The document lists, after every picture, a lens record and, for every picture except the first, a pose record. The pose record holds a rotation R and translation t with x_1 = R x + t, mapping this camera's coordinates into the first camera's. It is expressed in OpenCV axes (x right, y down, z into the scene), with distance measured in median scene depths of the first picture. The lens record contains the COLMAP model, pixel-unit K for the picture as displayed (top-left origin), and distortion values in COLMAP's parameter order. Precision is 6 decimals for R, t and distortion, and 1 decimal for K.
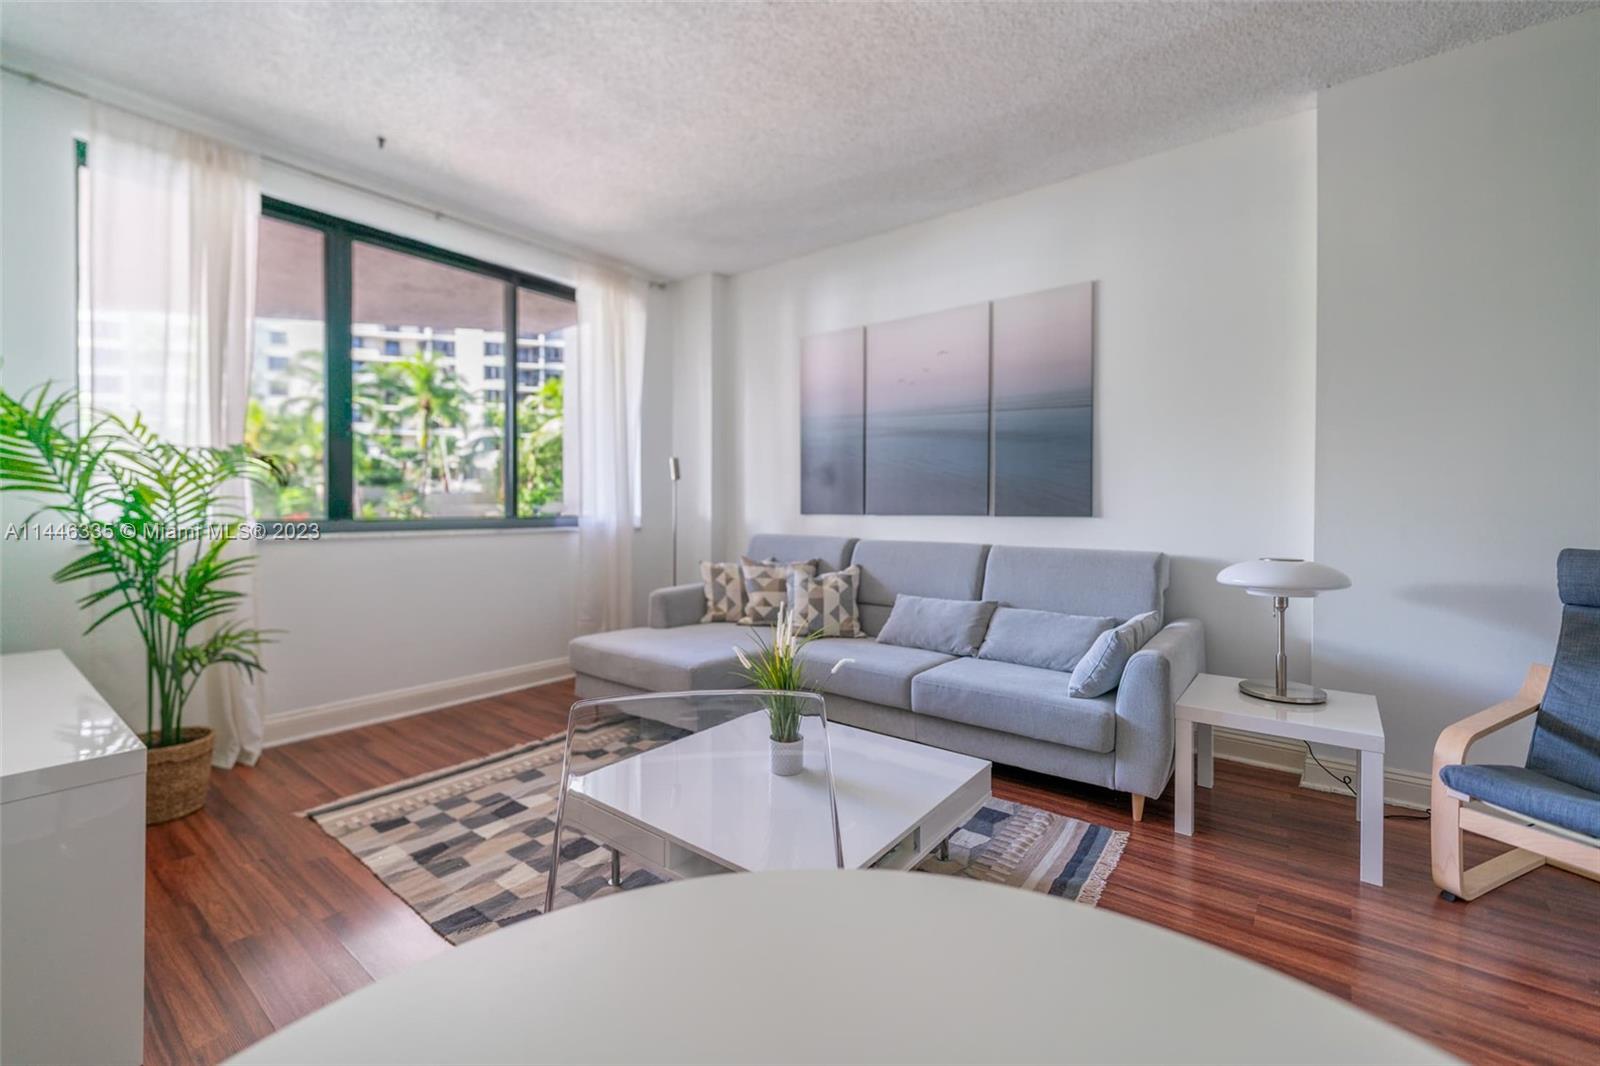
lens RADIAL K [[672.2, 0, 818.1], [0, 672.2, 513.8], [0, 0, 1]] dist [0.002426, -0.000375]
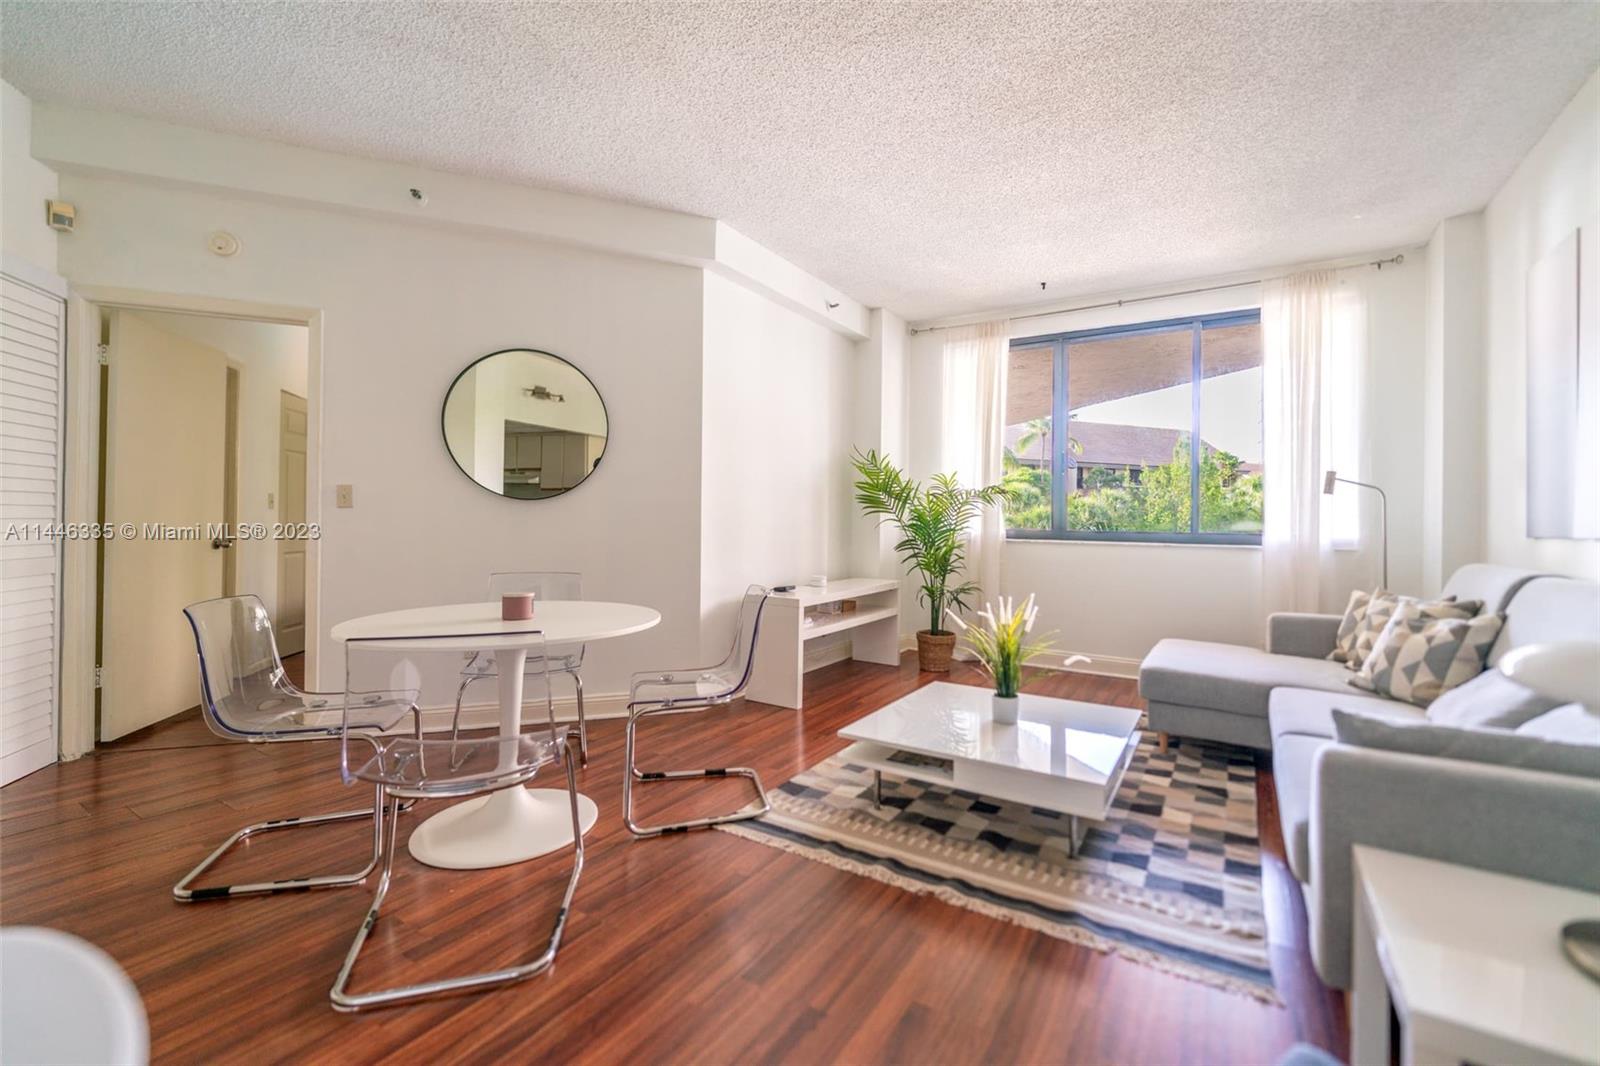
lens RADIAL K [[672.2, 0, 816.9], [0, 672.2, 518.1], [0, 0, 1]] dist [0.002426, -0.000375]
pose [[0.086946, -0.008508, -0.996177, 0.720409], [-0.029540, 0.999502, -0.011115, 0.012119], [0.995775, 0.030393, 0.086652, 0.313966]]
